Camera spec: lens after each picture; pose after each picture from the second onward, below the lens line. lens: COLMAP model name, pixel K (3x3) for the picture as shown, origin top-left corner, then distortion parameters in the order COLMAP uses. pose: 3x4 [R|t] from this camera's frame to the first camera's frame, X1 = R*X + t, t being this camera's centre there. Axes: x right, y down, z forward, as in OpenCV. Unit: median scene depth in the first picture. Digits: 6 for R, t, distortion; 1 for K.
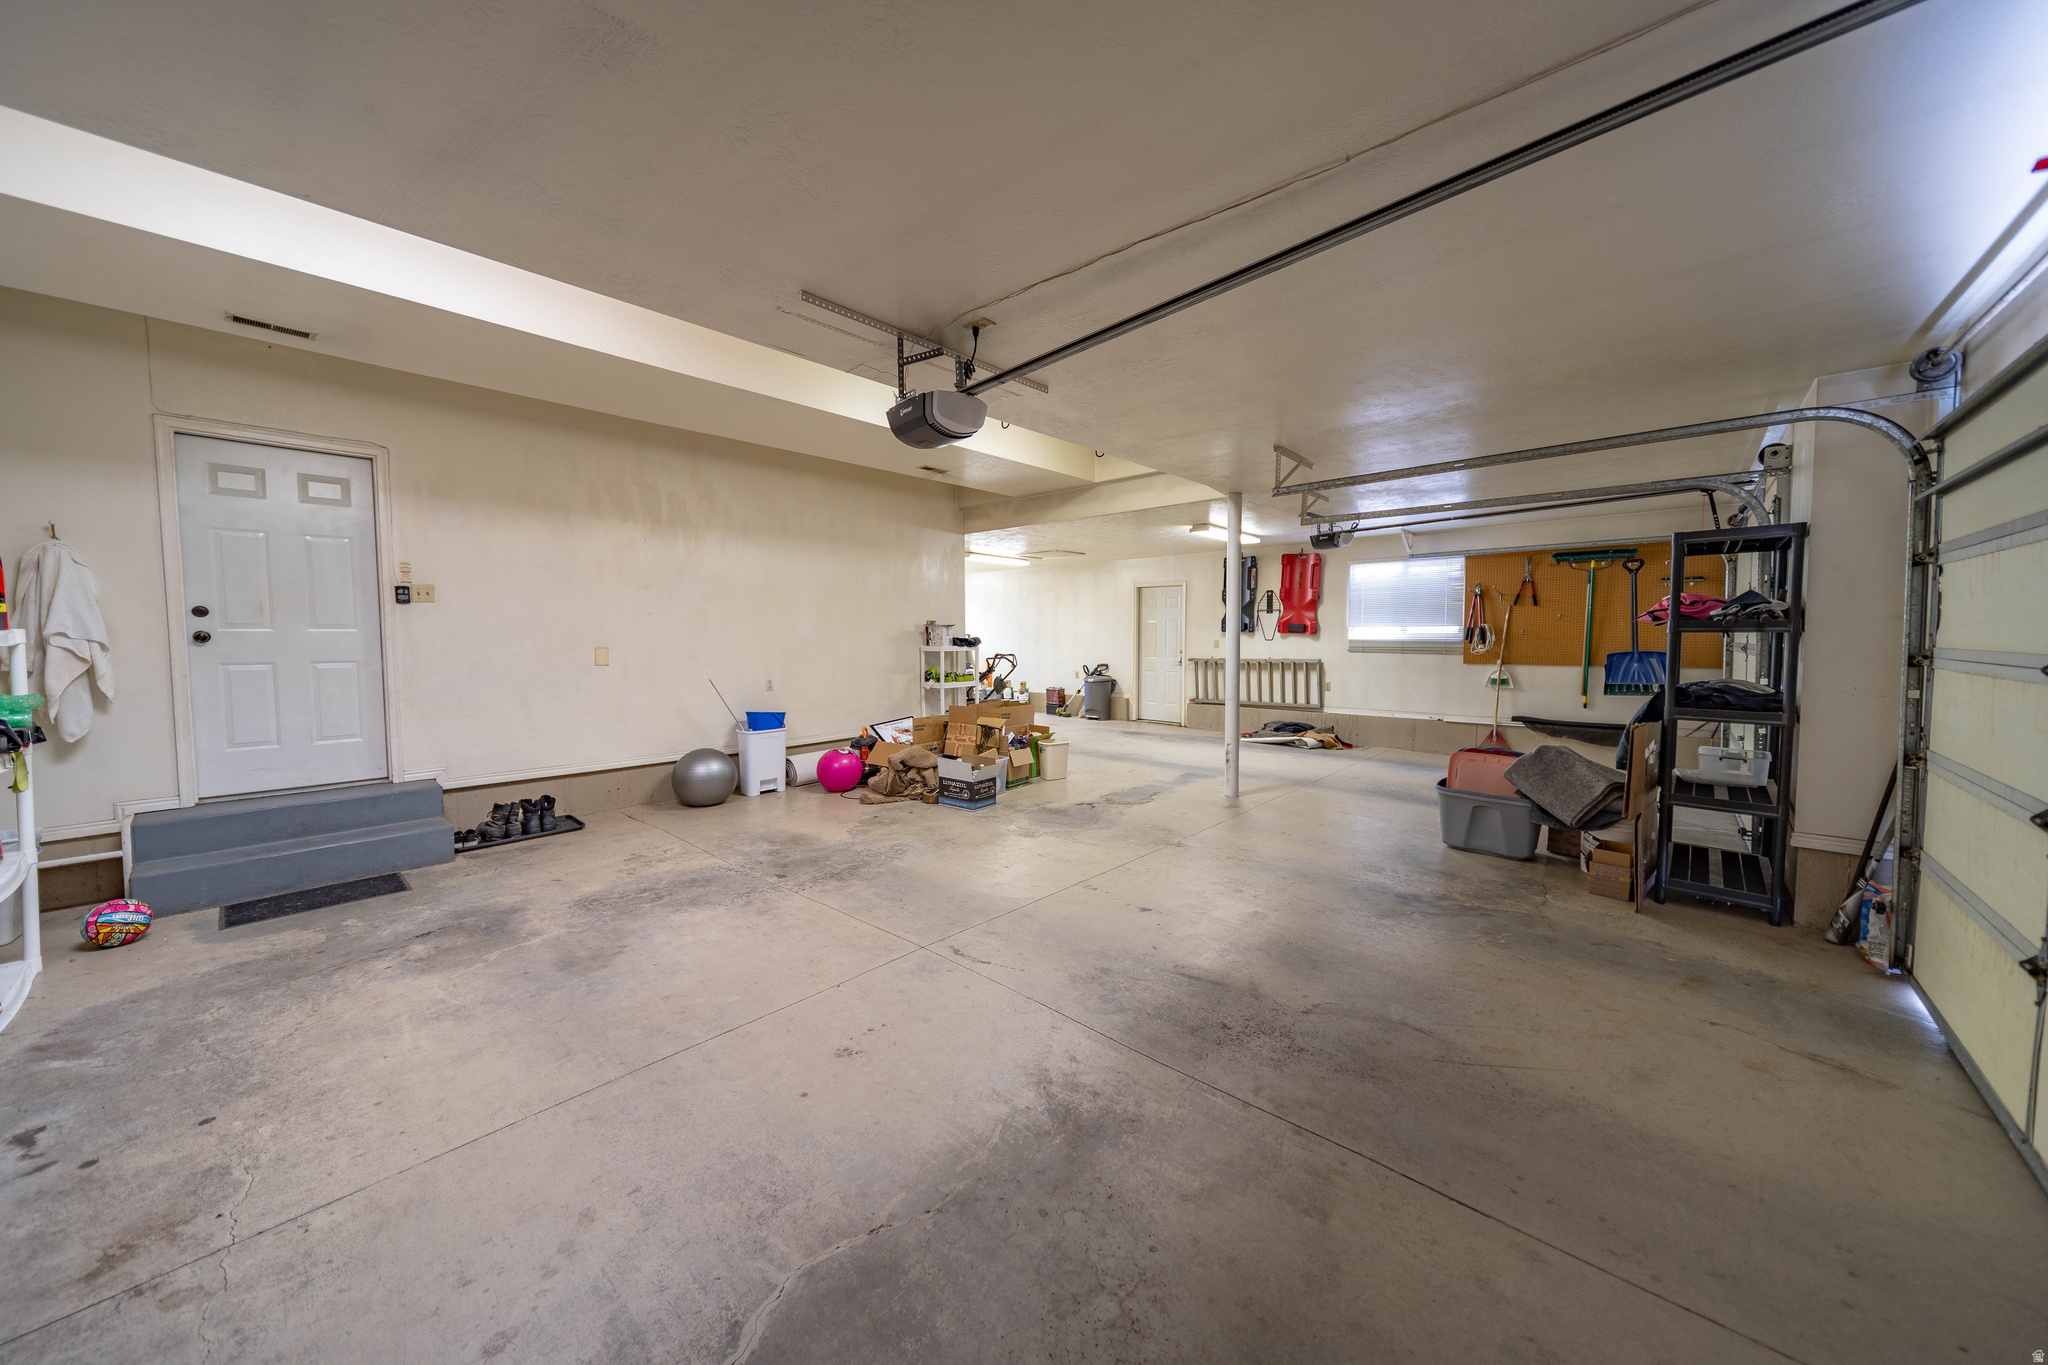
lens RADIAL K [[709.3, 0, 1020.2], [0, 709.3, 672.0], [0, 0, 1]] dist [0.009059, -0.000597]
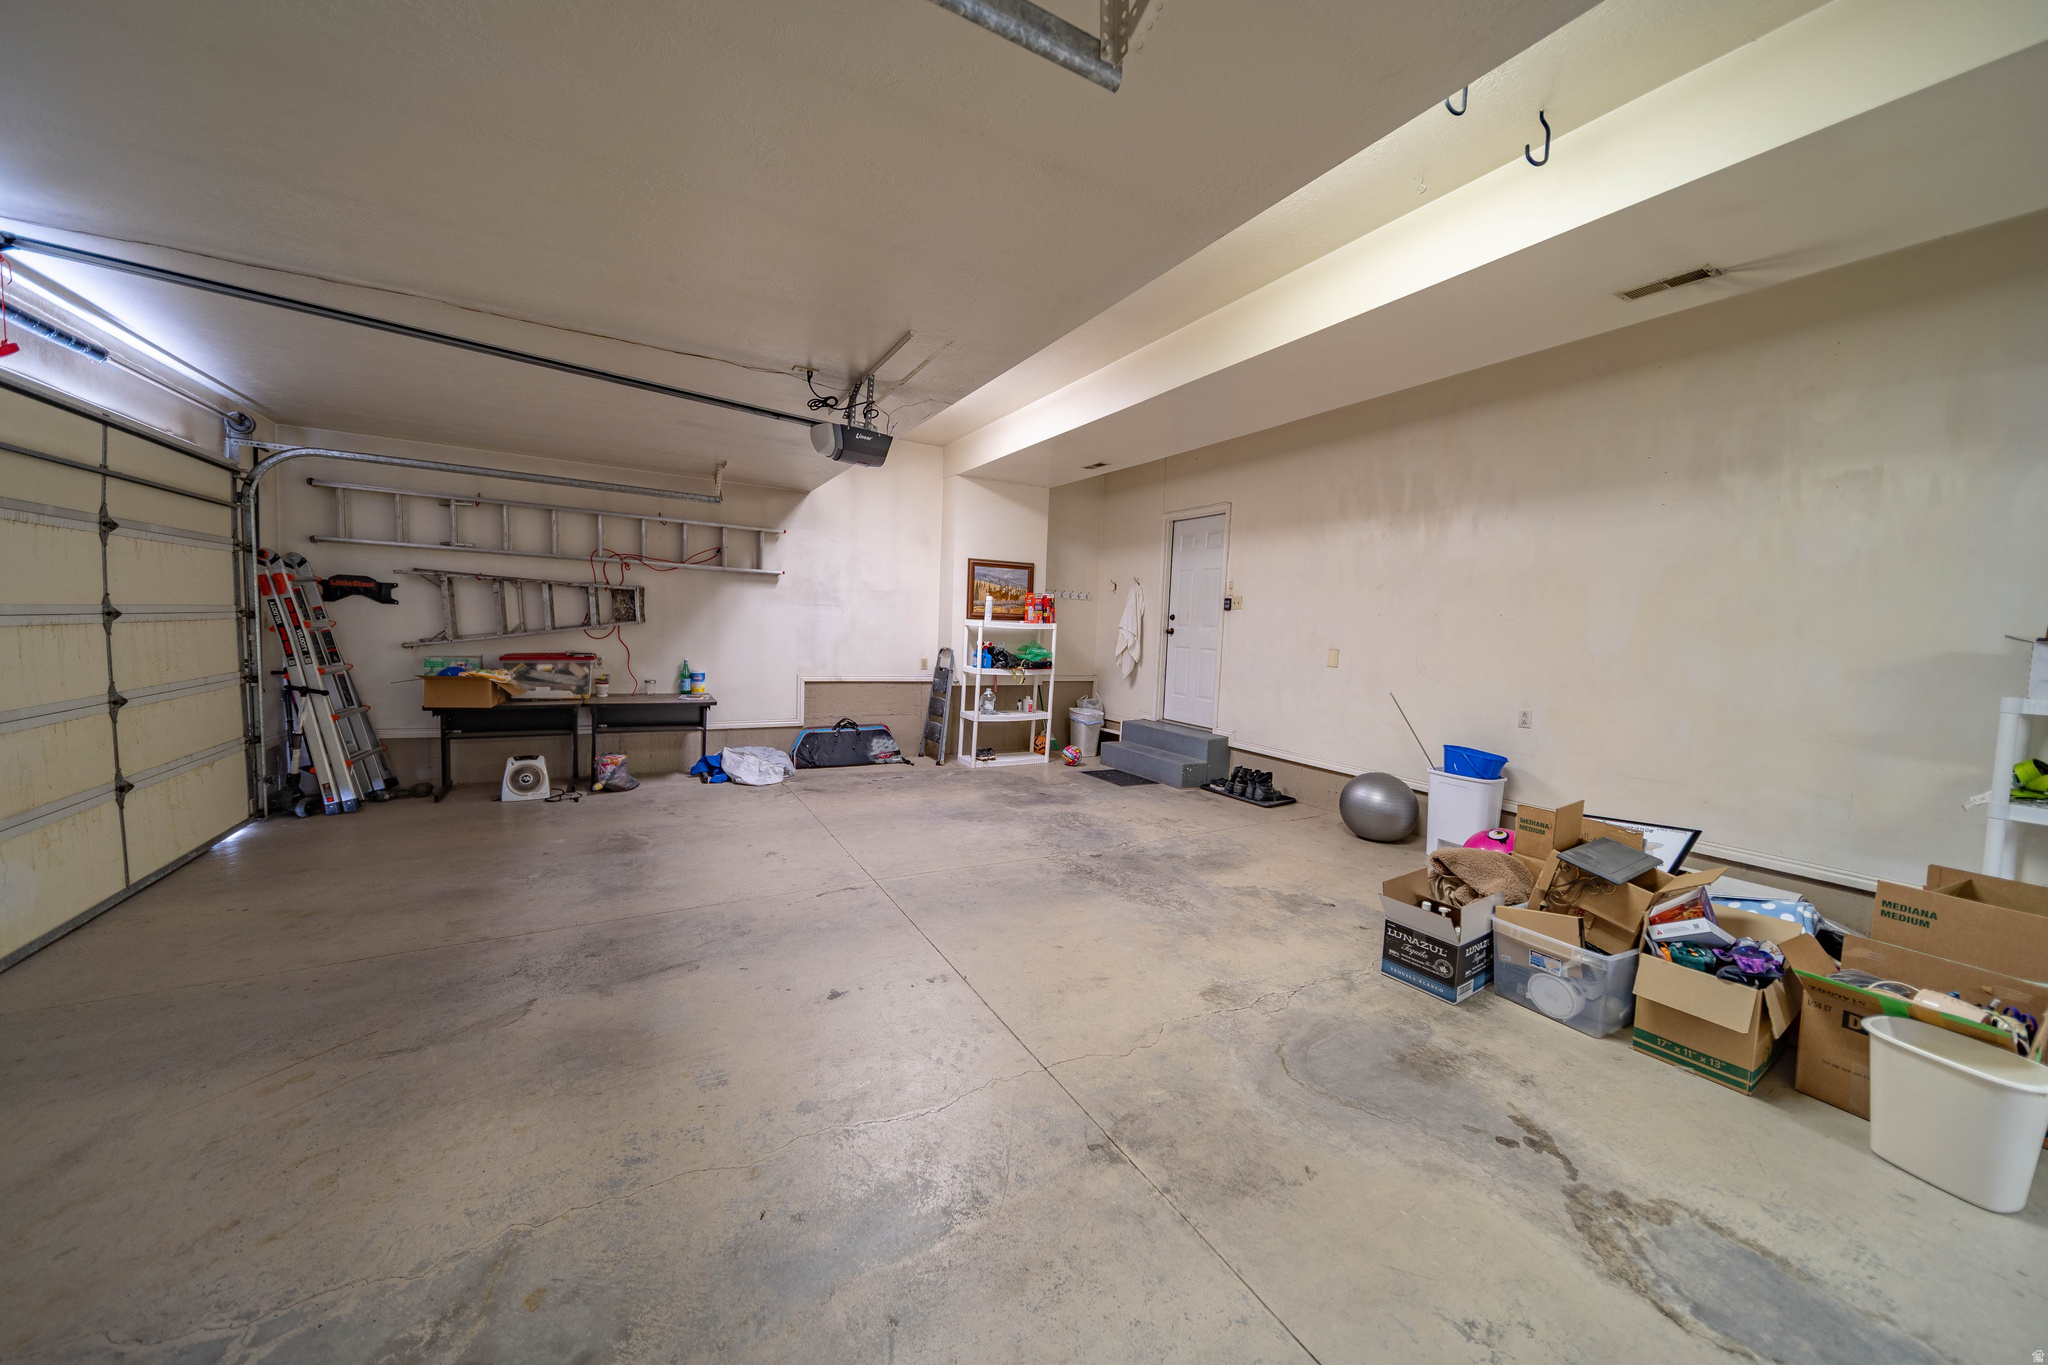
lens RADIAL K [[709.3, 0, 1025.2], [0, 709.3, 678.6], [0, 0, 1]] dist [0.009059, -0.000597]
pose [[-0.310538, 0.063770, -0.948420, 0.703202], [-0.087251, 0.991623, 0.095243, -0.069783], [0.946548, 0.112327, -0.302372, 1.216248]]
